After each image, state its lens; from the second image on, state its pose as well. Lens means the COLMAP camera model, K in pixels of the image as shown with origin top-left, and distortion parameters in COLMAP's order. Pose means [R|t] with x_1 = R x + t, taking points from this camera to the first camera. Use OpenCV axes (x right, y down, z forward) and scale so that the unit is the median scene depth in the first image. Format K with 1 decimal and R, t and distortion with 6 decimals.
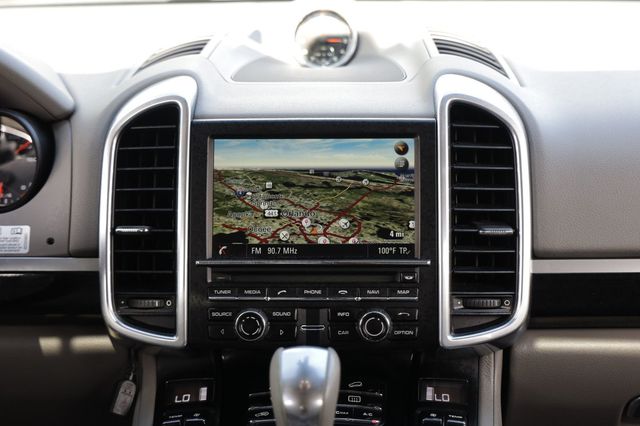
lens RADIAL K [[1340.3, 0, 321.5], [0, 1340.3, 218.7], [0, 0, 1]] dist [0.286288, 0.000000]
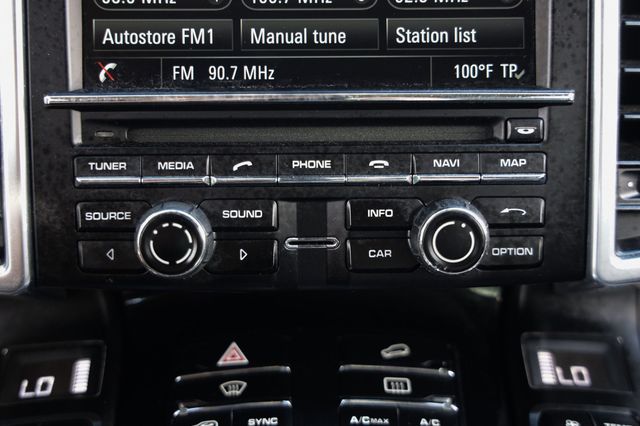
lens RADIAL K [[1024.7, 0, 314.7], [0, 1024.7, 216.0], [0, 0, 1]] dist [0.008302, 0.000000]
pose [[0.998412, -0.012557, 0.054908, -0.024384], [0.006088, 0.993178, 0.116448, 0.031968], [-0.055995, -0.115929, 0.991678, 0.659575]]
